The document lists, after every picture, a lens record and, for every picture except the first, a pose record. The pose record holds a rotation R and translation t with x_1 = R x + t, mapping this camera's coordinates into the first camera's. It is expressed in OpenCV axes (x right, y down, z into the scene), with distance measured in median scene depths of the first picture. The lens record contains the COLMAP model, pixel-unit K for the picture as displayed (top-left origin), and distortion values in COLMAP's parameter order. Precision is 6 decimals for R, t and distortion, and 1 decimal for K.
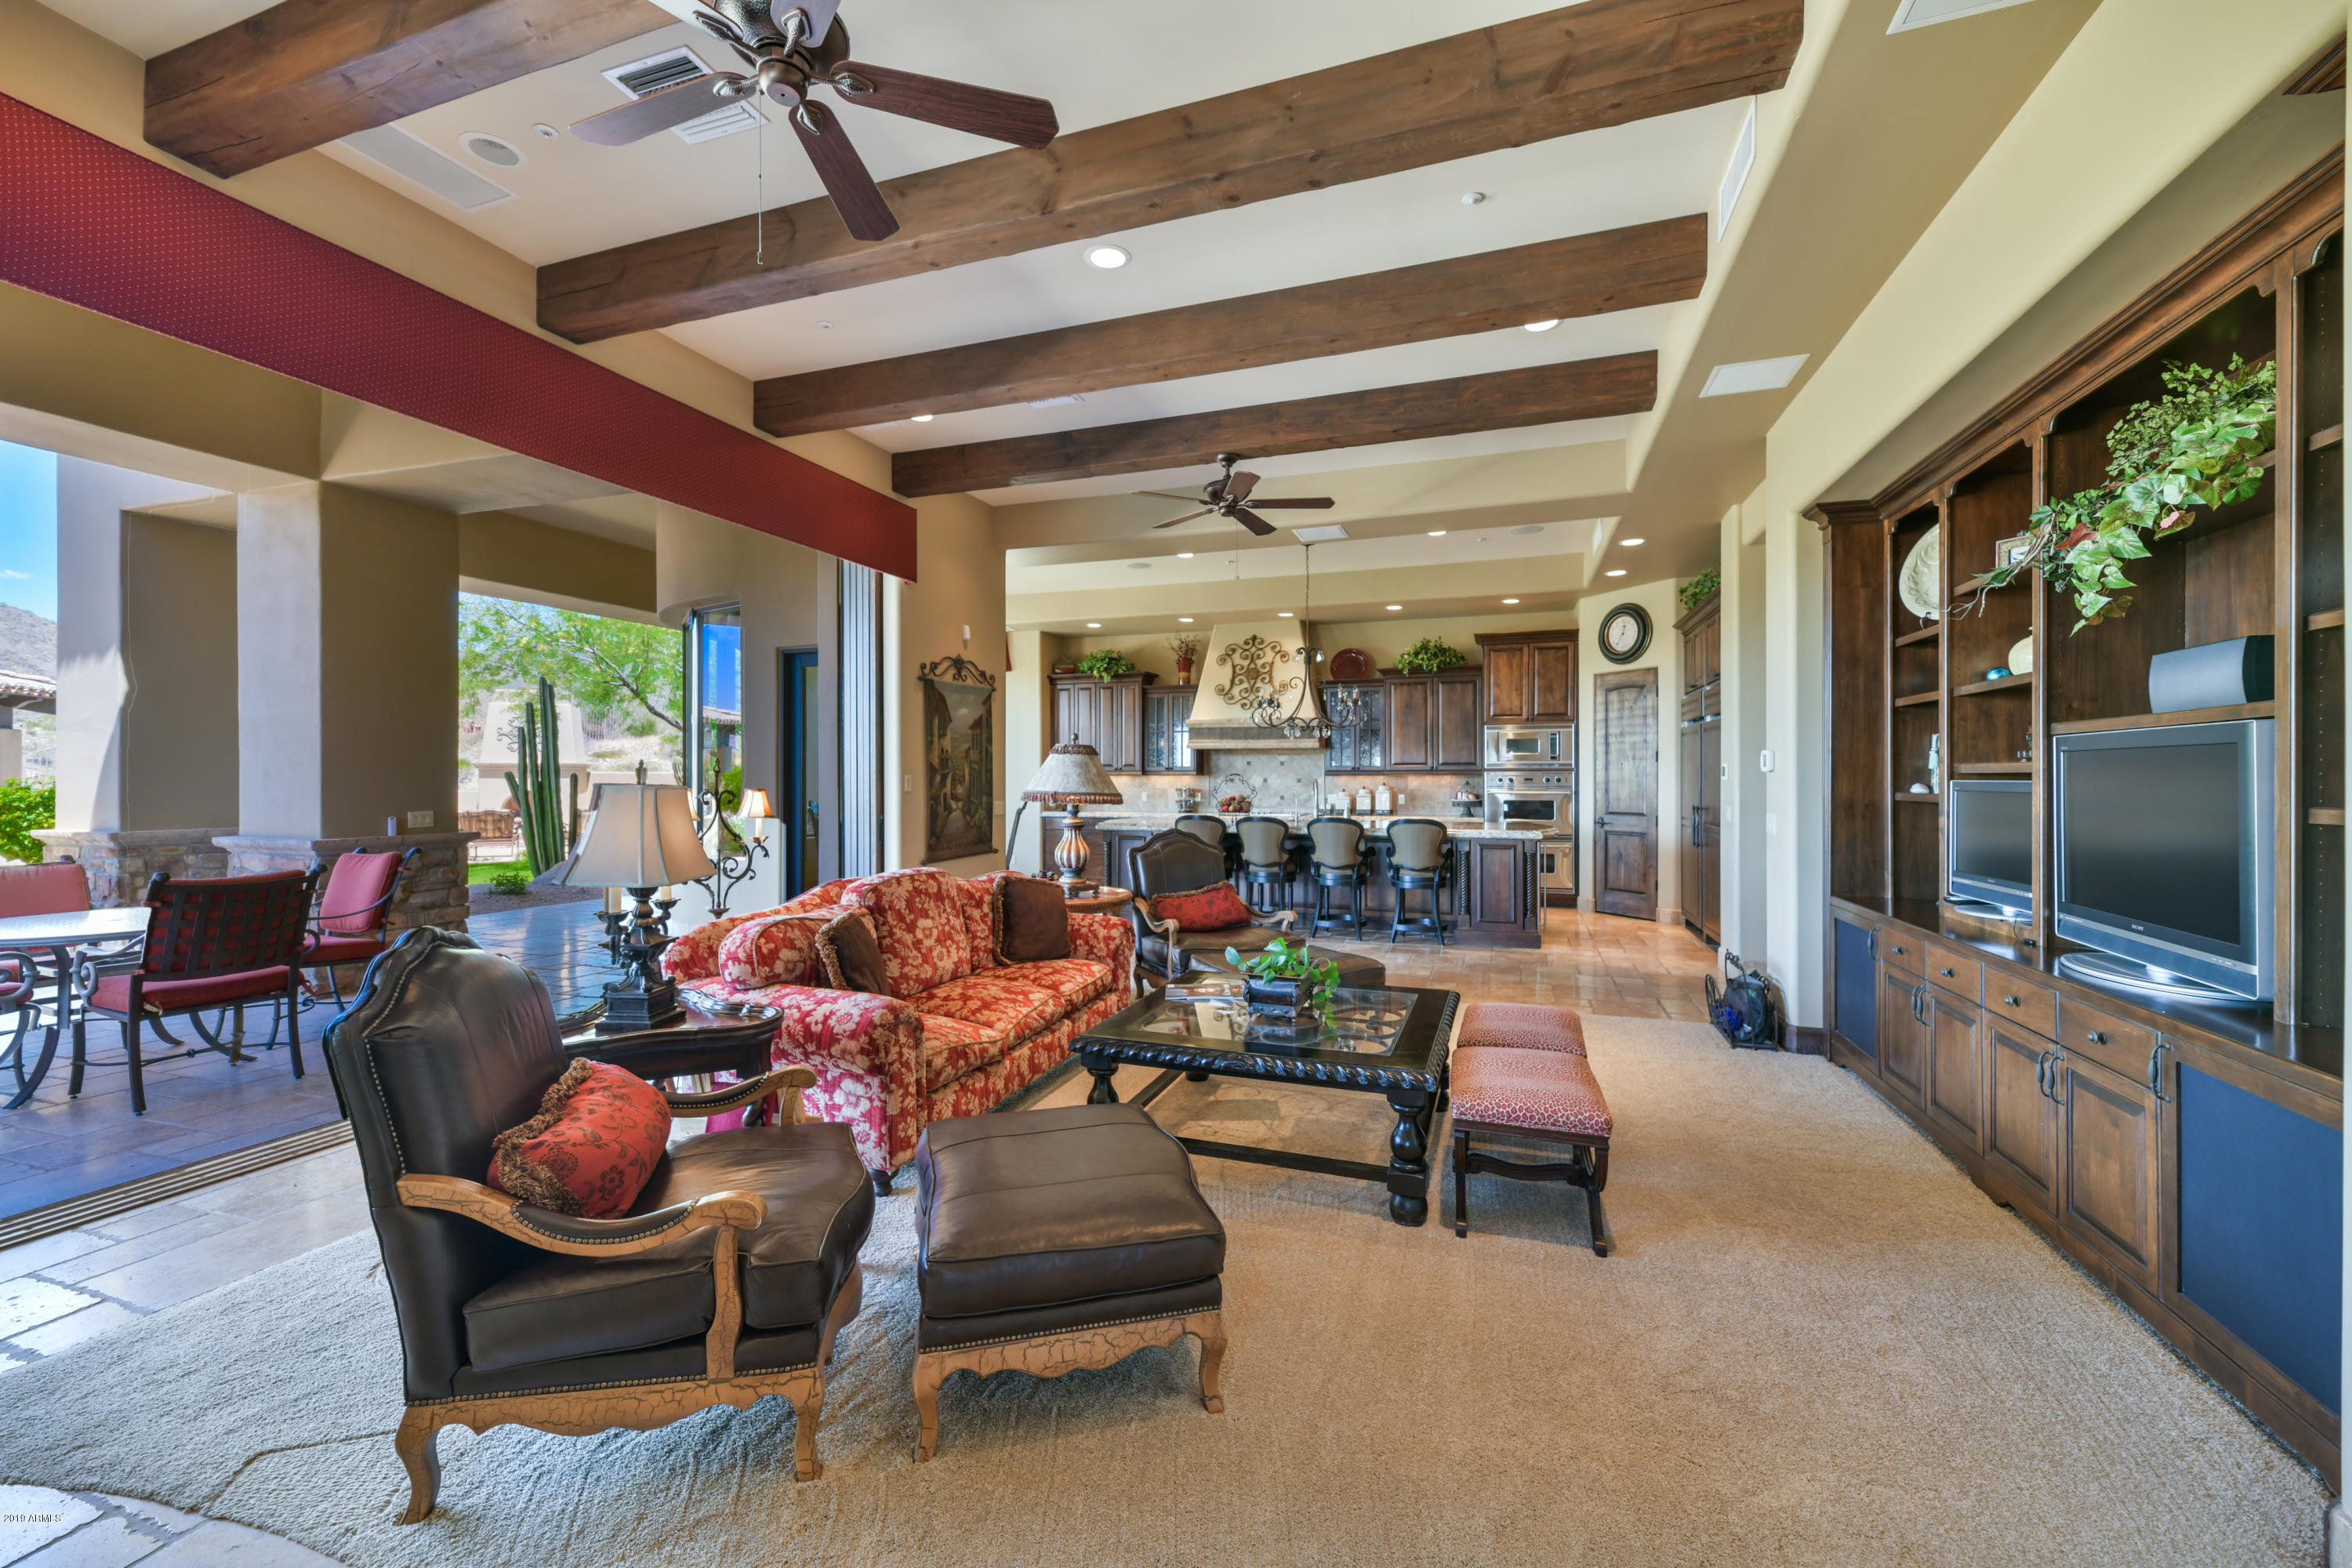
lens RADIAL K [[938.0, 0, 1179.6], [0, 938.0, 781.9], [0, 0, 1]] dist [0.003828, 0.000292]
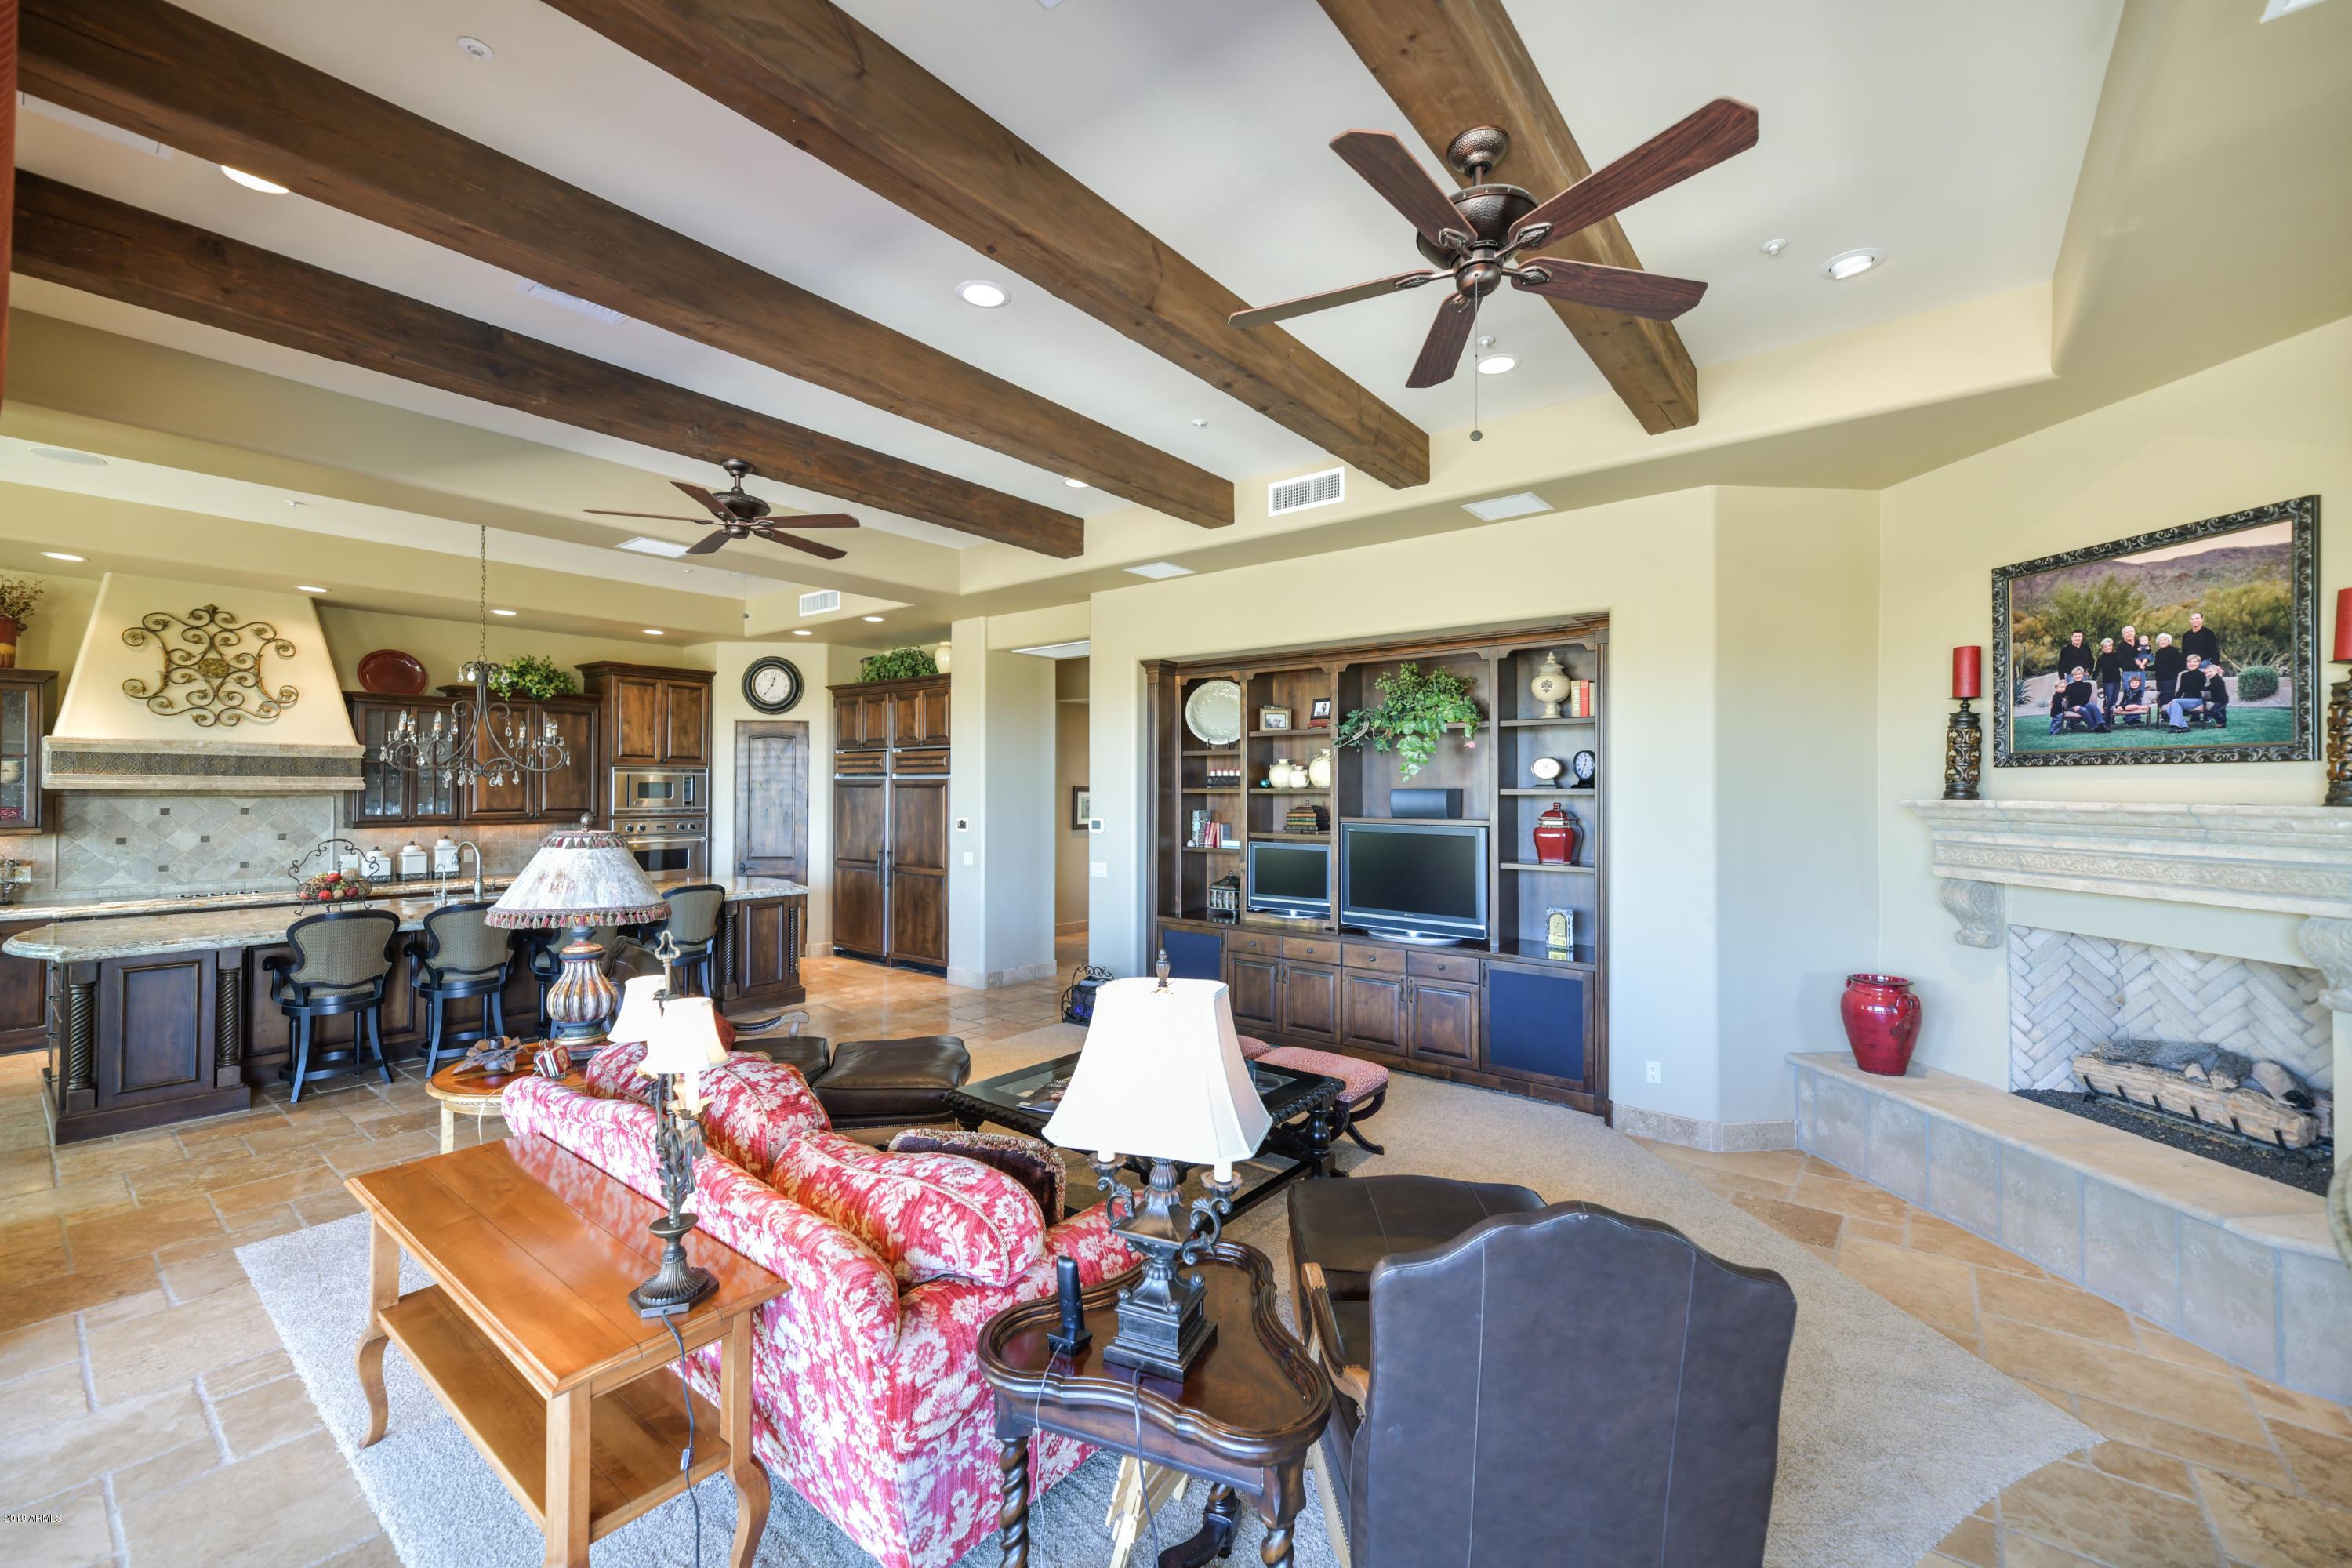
lens RADIAL K [[938.0, 0, 1183.8], [0, 938.0, 778.4], [0, 0, 1]] dist [0.003828, 0.000292]
pose [[0.318733, 0.010671, 0.947784, -0.342184], [0.001809, 0.999928, -0.011866, -0.038527], [-0.947843, 0.005497, 0.318691, 0.221856]]
